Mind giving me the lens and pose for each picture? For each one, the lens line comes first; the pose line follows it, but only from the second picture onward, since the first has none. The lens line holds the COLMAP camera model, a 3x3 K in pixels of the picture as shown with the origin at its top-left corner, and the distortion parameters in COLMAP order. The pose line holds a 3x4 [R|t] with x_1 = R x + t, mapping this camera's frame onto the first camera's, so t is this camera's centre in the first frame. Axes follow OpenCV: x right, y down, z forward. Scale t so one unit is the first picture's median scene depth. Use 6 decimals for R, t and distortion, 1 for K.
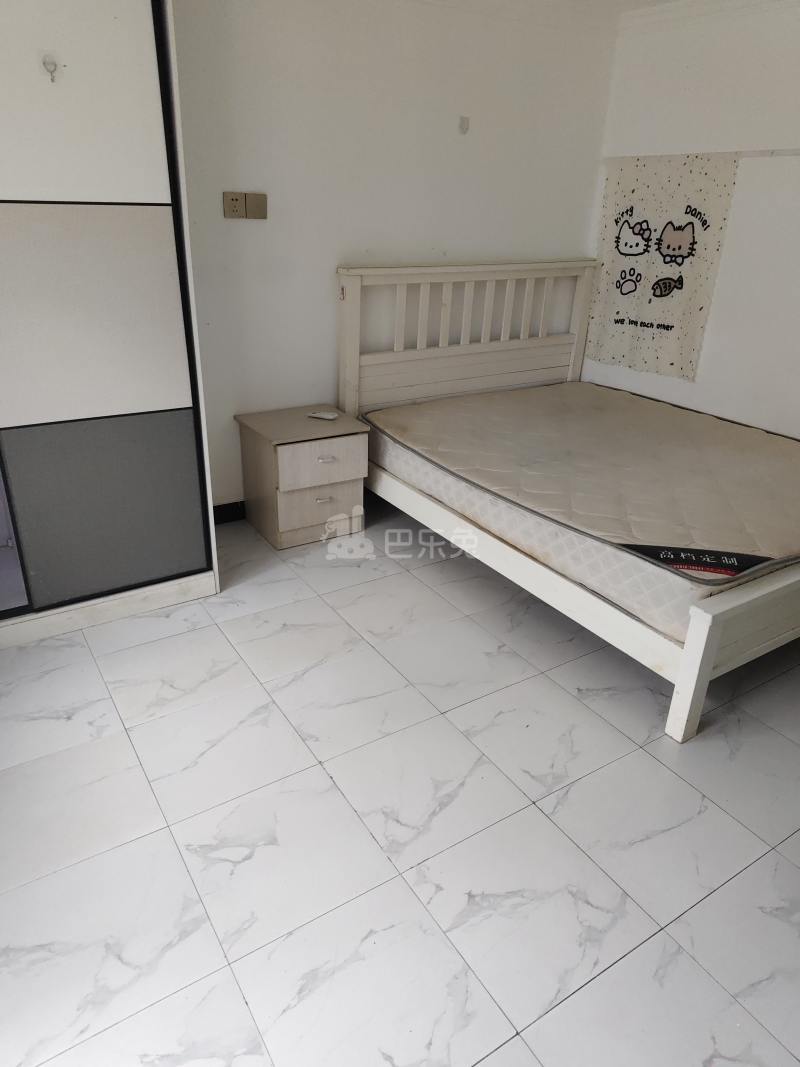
lens RADIAL K [[720.2, 0, 398.2], [0, 720.2, 531.0], [0, 0, 1]] dist [0.037016, -0.037027]
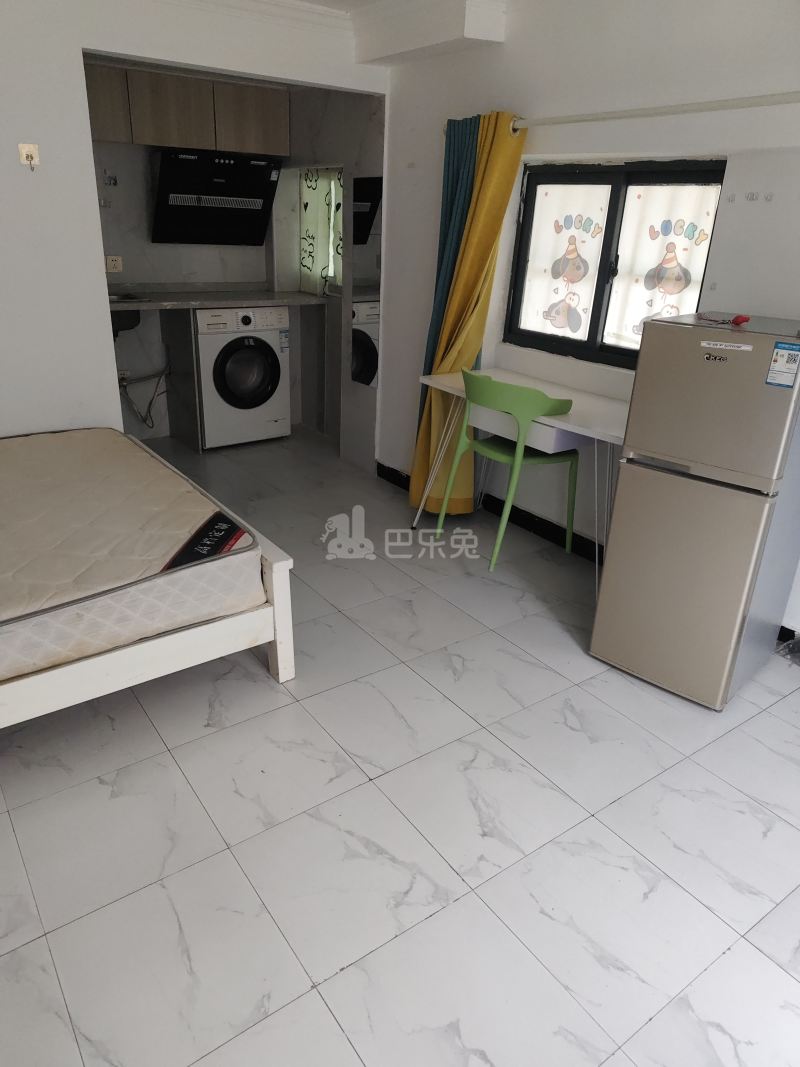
lens RADIAL K [[720.2, 0, 396.5], [0, 720.2, 517.8], [0, 0, 1]] dist [0.037016, -0.037027]
pose [[-0.039692, -0.420265, 0.906533, -0.611724], [0.393618, 0.827313, 0.400773, -0.346577], [-0.918417, 0.372735, 0.132586, 0.701463]]
